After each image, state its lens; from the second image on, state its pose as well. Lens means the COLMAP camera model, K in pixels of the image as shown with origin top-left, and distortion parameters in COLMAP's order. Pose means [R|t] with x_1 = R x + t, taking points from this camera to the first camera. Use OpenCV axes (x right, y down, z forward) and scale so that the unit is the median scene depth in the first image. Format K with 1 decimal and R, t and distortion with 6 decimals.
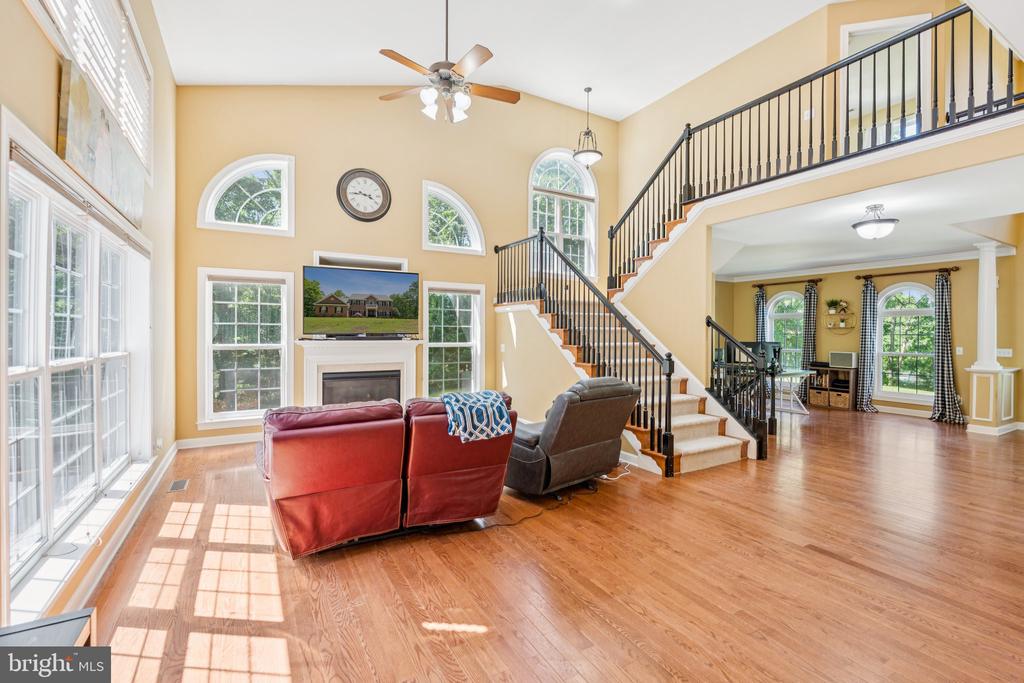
lens RADIAL K [[454.3, 0, 516.2], [0, 454.3, 334.0], [0, 0, 1]] dist [-0.001070, -0.001107]
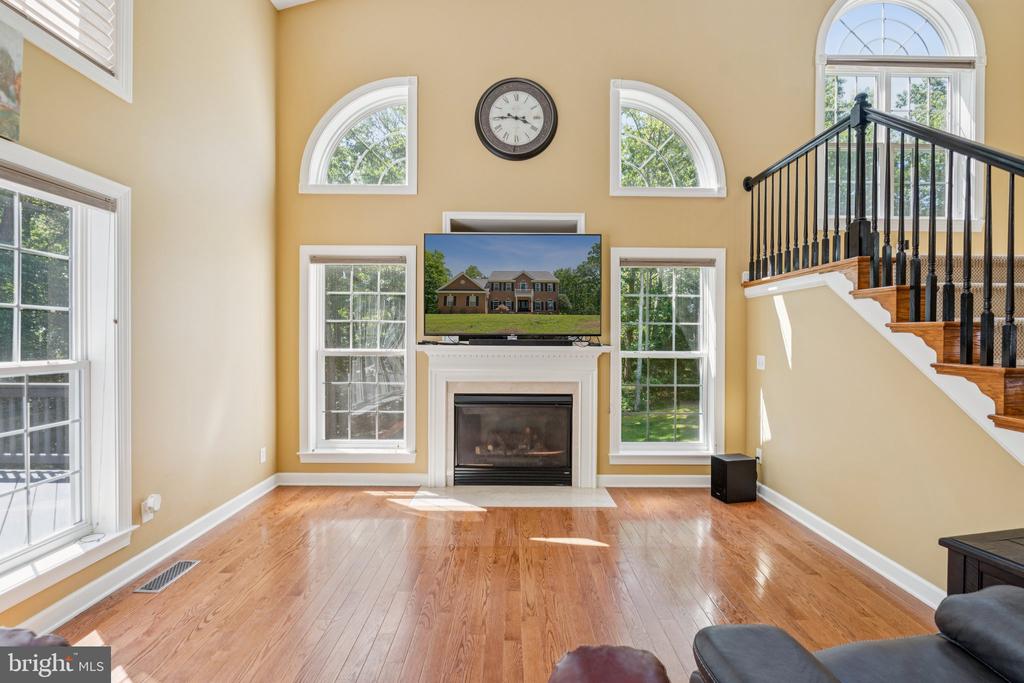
lens RADIAL K [[454.3, 0, 514.1], [0, 454.3, 336.6], [0, 0, 1]] dist [-0.001070, -0.001107]
pose [[0.866828, 0.001793, -0.498604, -0.018157], [-0.004830, 0.999977, -0.004799, 0.004632], [0.498584, 0.006568, 0.866816, 0.472548]]
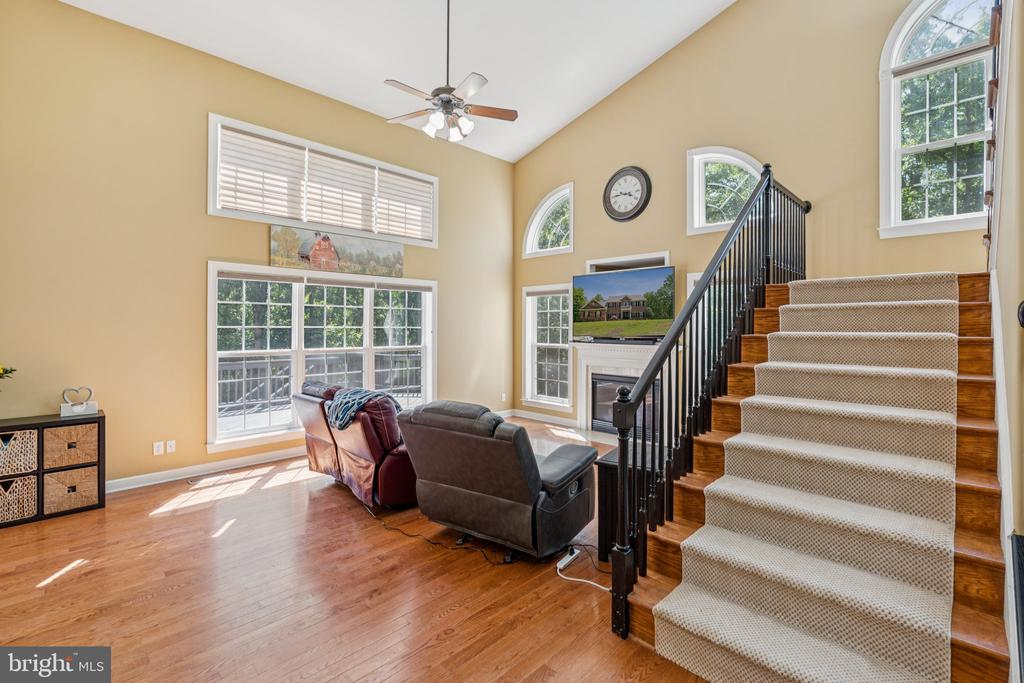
lens RADIAL K [[454.3, 0, 502.9], [0, 454.3, 324.5], [0, 0, 1]] dist [-0.001070, -0.001107]
pose [[0.250060, -0.013779, -0.968132, 0.562885], [-0.006614, 0.999851, -0.015939, -0.010076], [0.968208, 0.010389, 0.249931, 0.534815]]
